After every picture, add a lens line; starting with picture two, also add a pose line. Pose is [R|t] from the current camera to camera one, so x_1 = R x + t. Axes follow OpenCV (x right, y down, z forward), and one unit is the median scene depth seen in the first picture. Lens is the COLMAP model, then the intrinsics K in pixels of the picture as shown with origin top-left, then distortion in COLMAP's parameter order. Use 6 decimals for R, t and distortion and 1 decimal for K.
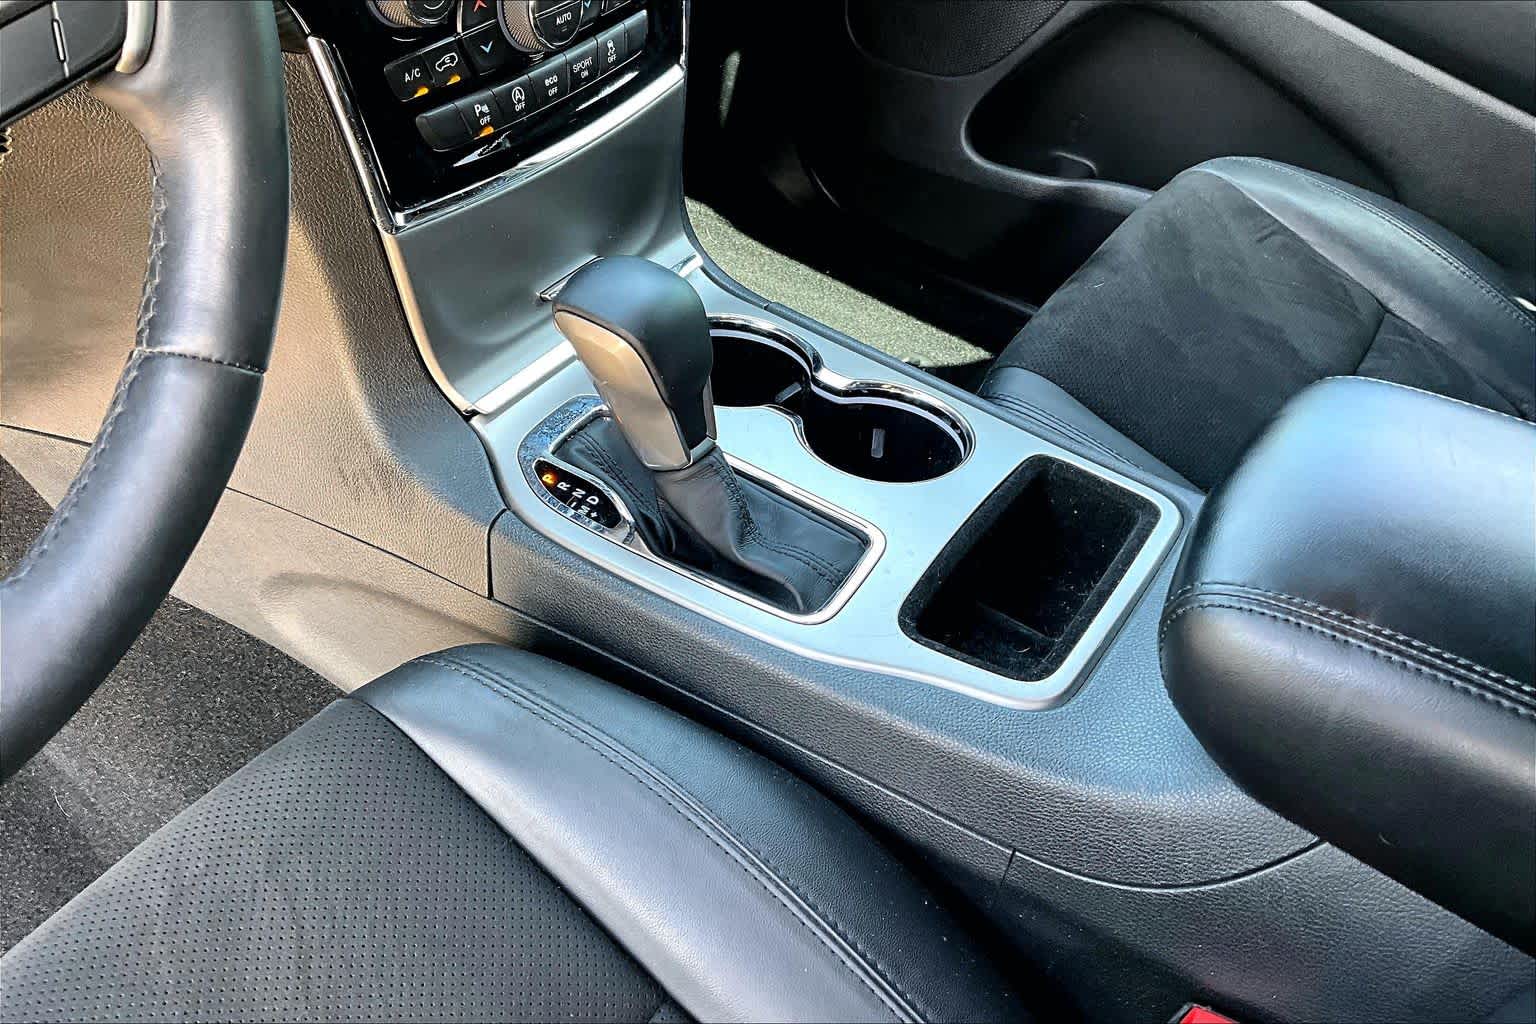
lens RADIAL K [[1279.7, 0, 766.9], [0, 1279.7, 513.3], [0, 0, 1]] dist [0.078186, -0.158874]
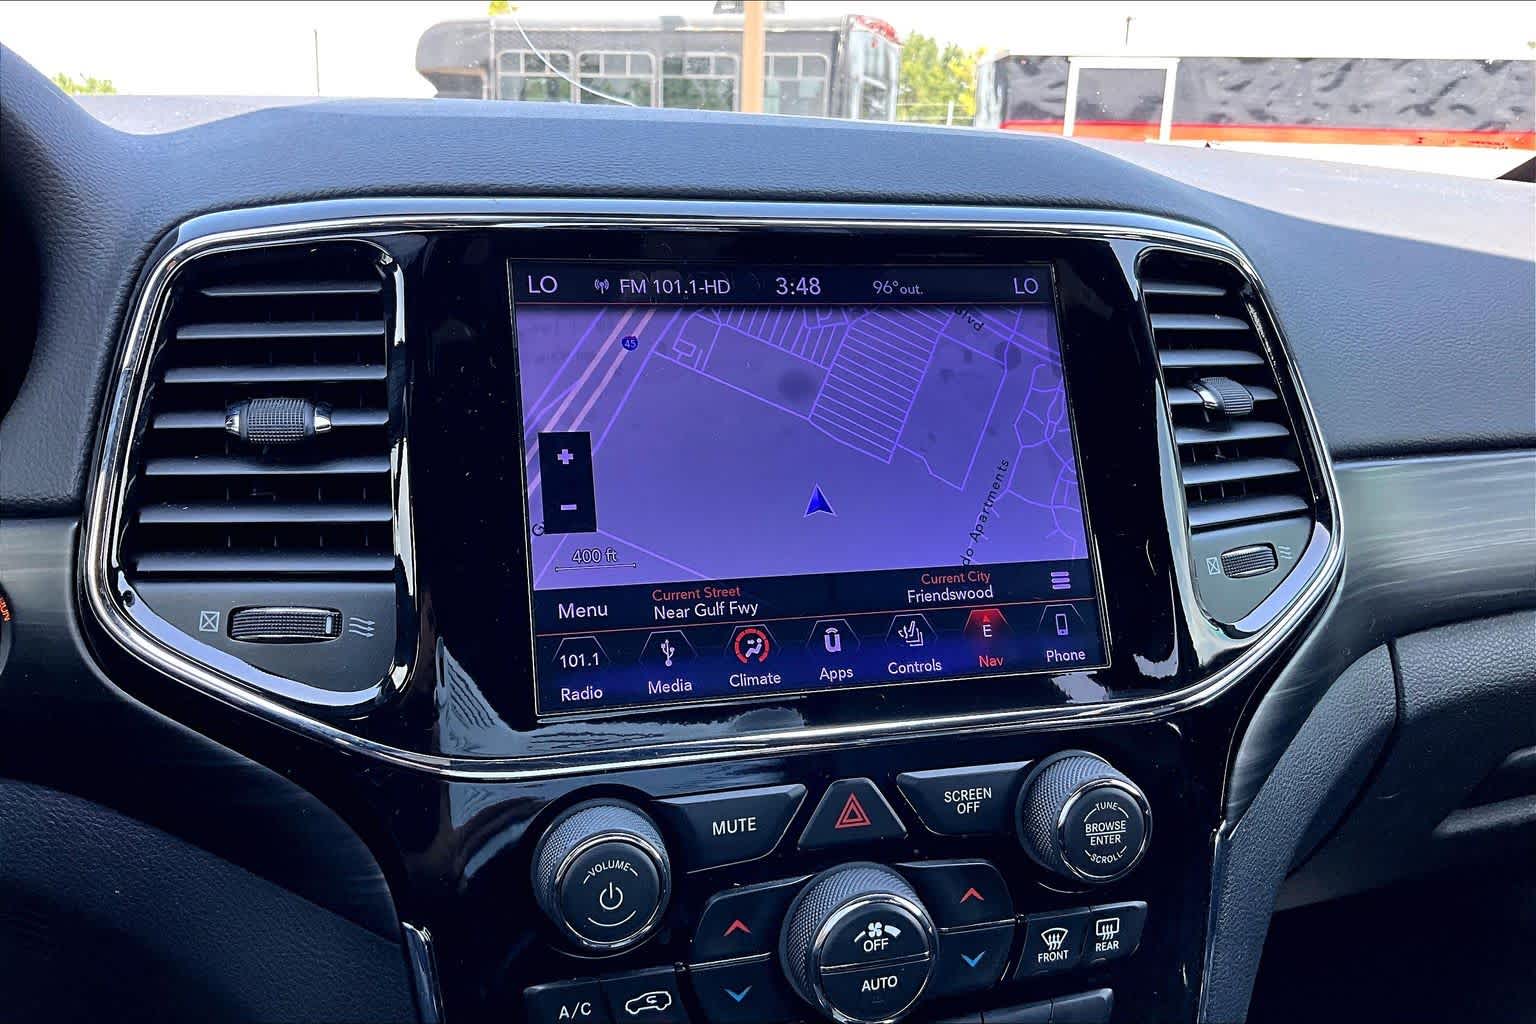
lens RADIAL K [[1279.7, 0, 743.8], [0, 1279.7, 513.2], [0, 0, 1]] dist [0.078186, -0.158874]
pose [[0.753946, 0.085863, -0.651301, 0.152605], [-0.417109, 0.828510, -0.373620, -0.302712], [0.507529, 0.553352, 0.660466, 0.444443]]
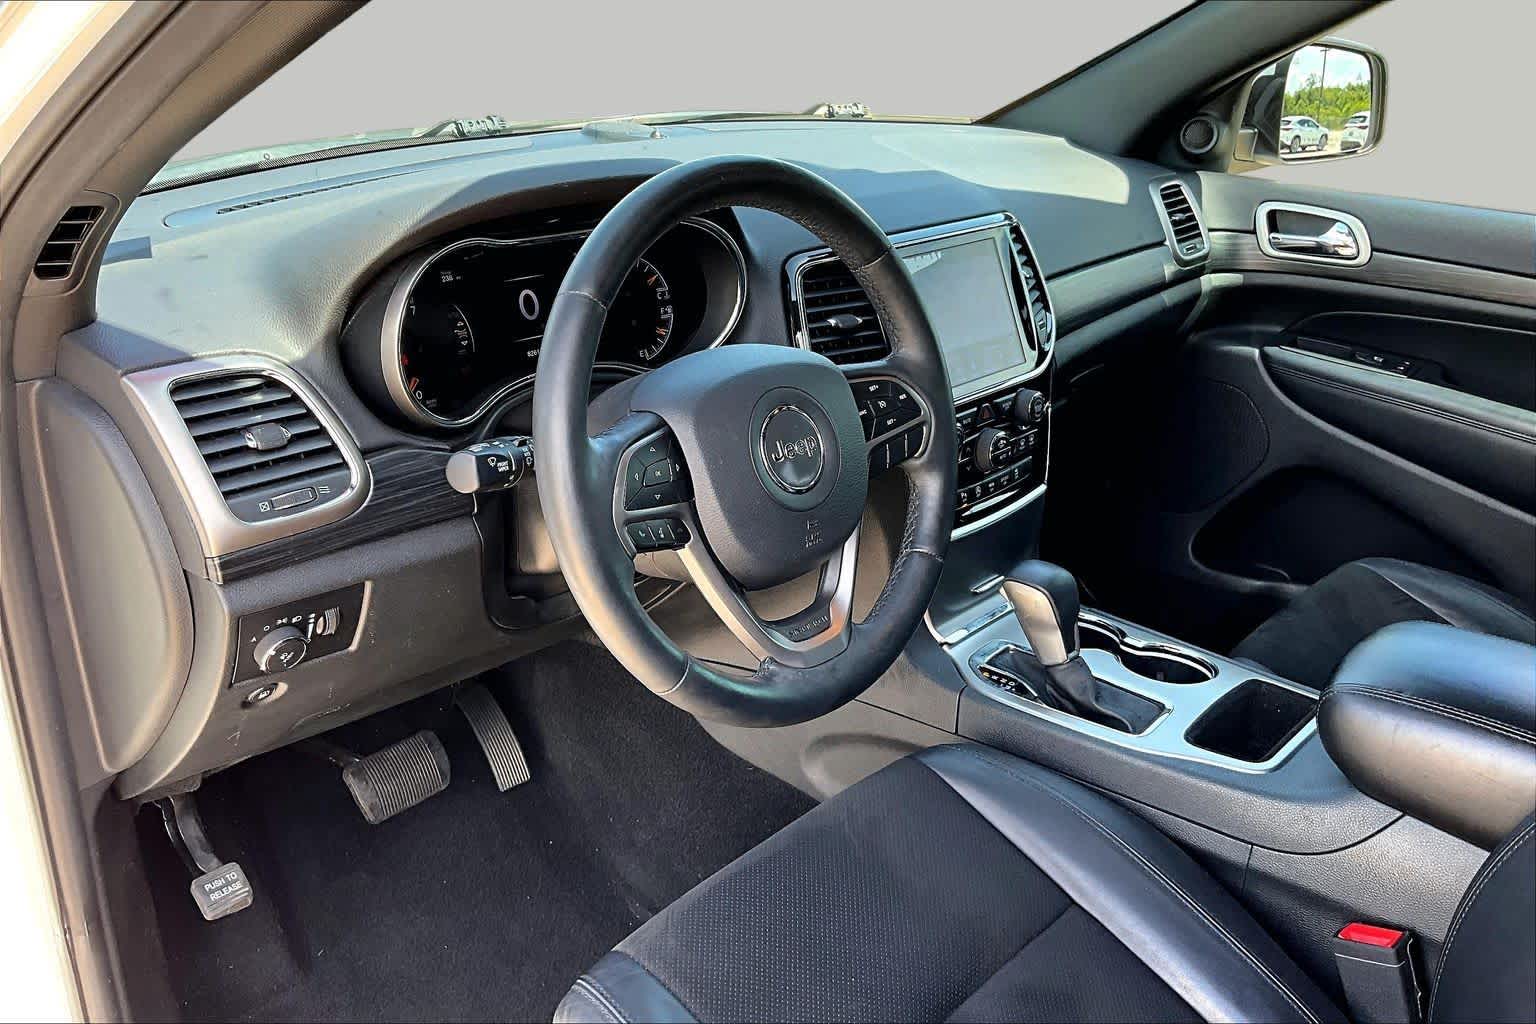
lens RADIAL K [[1279.7, 0, 741.4], [0, 1279.7, 511.8], [0, 0, 1]] dist [0.078186, -0.158874]
pose [[0.984802, 0.019934, -0.172535, -0.206566], [-0.079695, 0.934504, -0.346918, 0.449469], [0.154319, 0.355395, 0.921889, -0.939754]]
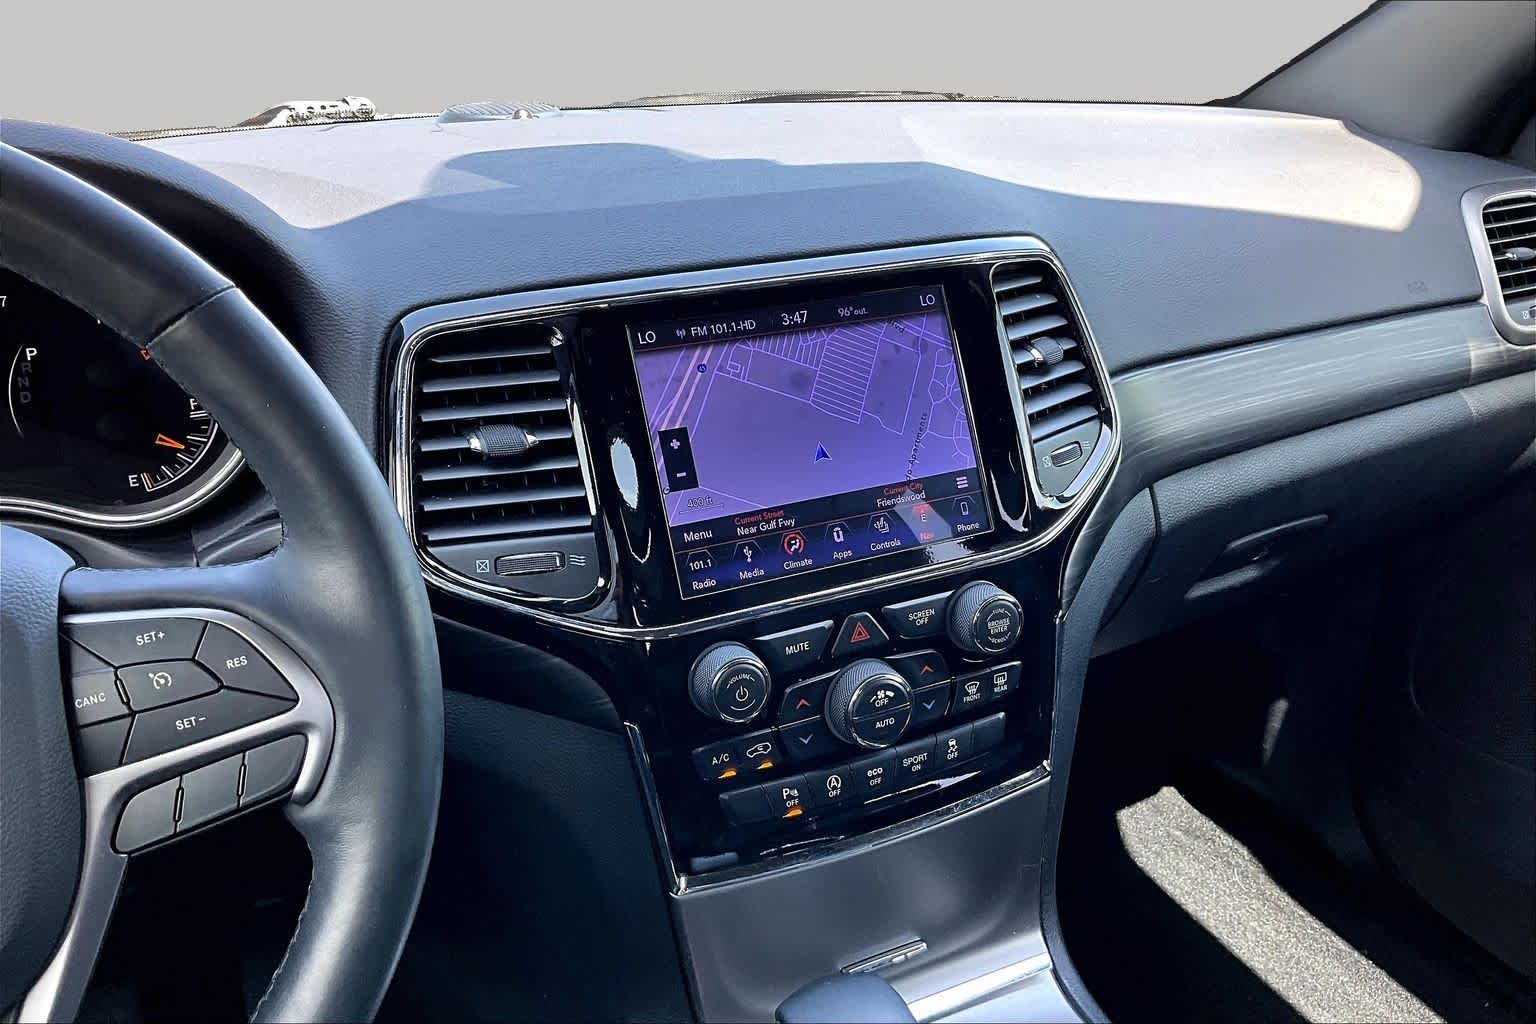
lens RADIAL K [[1279.7, 0, 766.2], [0, 1279.7, 511.4], [0, 0, 1]] dist [0.078186, -0.158874]
pose [[0.855600, 0.092086, -0.509381, 0.264667], [-0.280805, 0.909242, -0.307291, -0.183815], [0.434853, 0.405955, 0.803806, 0.046013]]
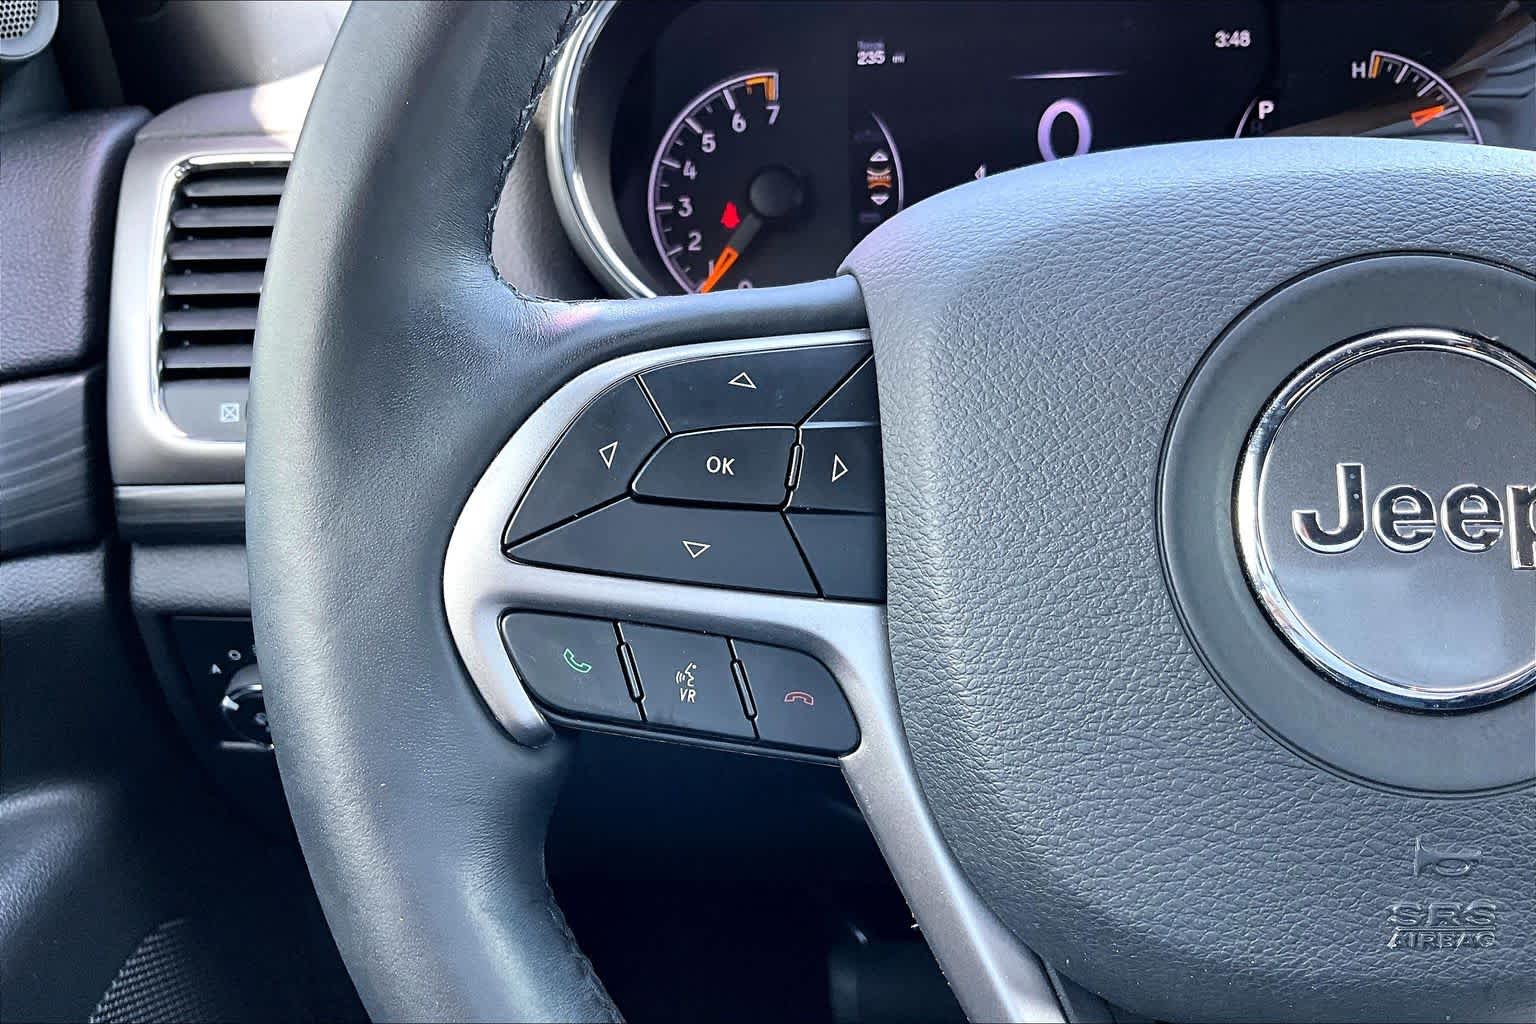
lens RADIAL K [[1279.7, 0, 771.8], [0, 1279.7, 519.2], [0, 0, 1]] dist [0.078186, -0.158874]
pose [[0.553832, 0.181180, -0.812677, -0.220579], [-0.512290, 0.843576, -0.161052, 0.030749], [0.656376, 0.505522, 0.560017, 0.051189]]
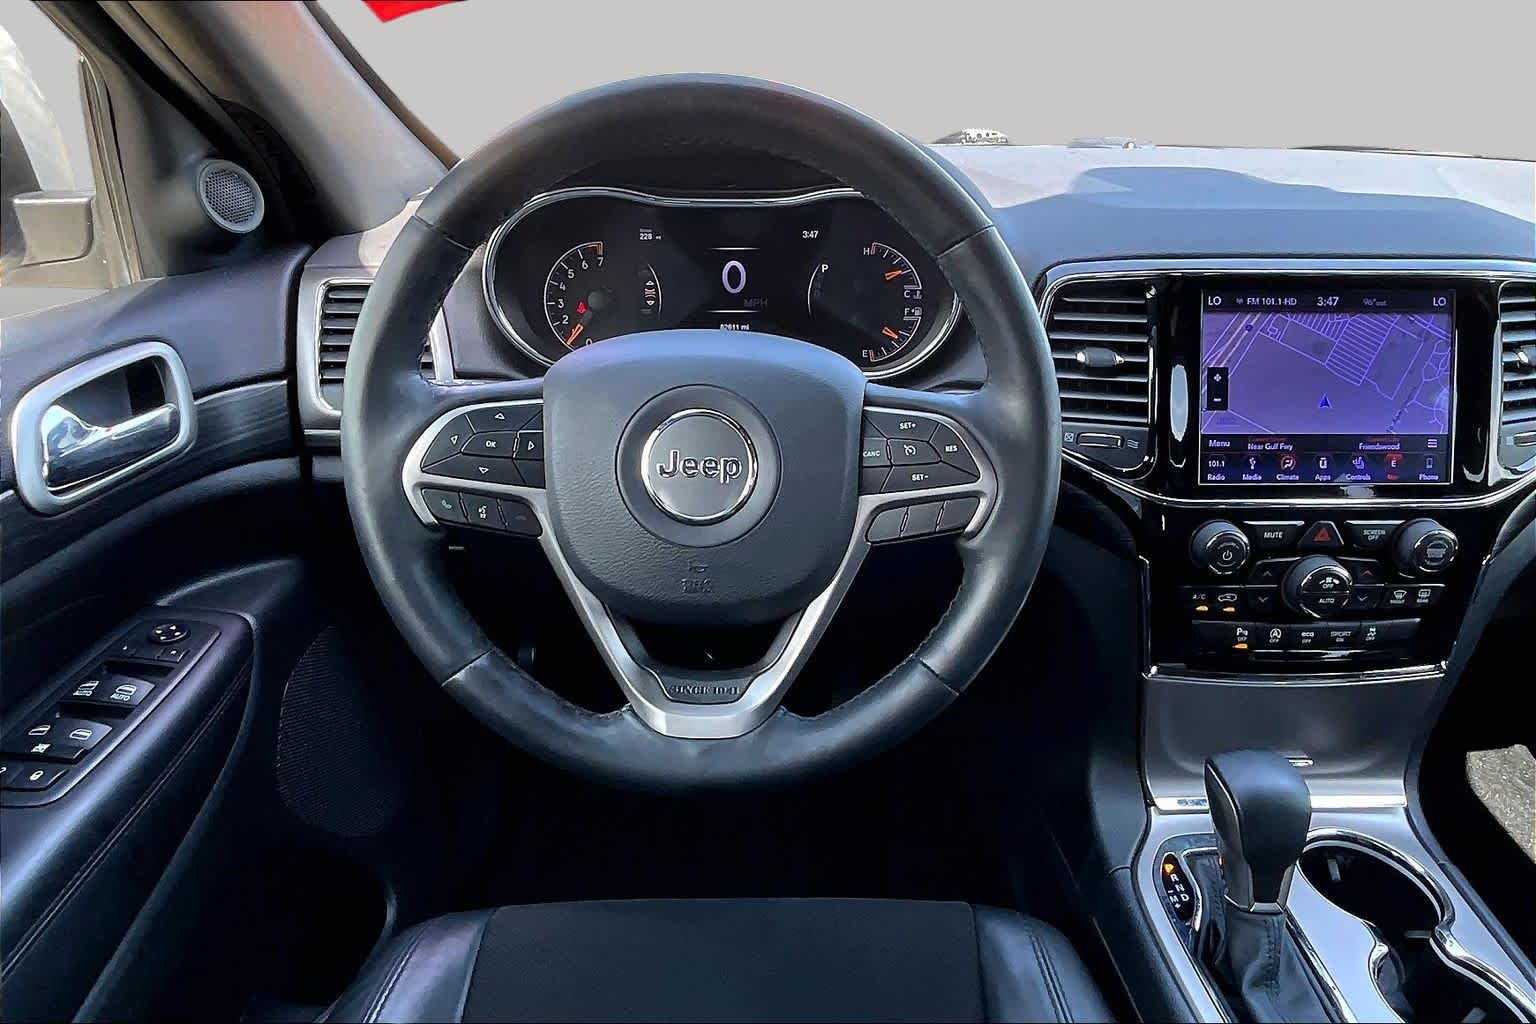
lens RADIAL K [[921.7, 0, 811.7], [0, 921.7, 558.6], [0, 0, 1]] dist [-0.007258, 0.001533]
pose [[0.566894, 0.309922, -0.763269, 0.284160], [-0.532206, 0.845006, -0.052168, -0.053443], [0.628799, 0.435791, 0.643971, -0.065452]]
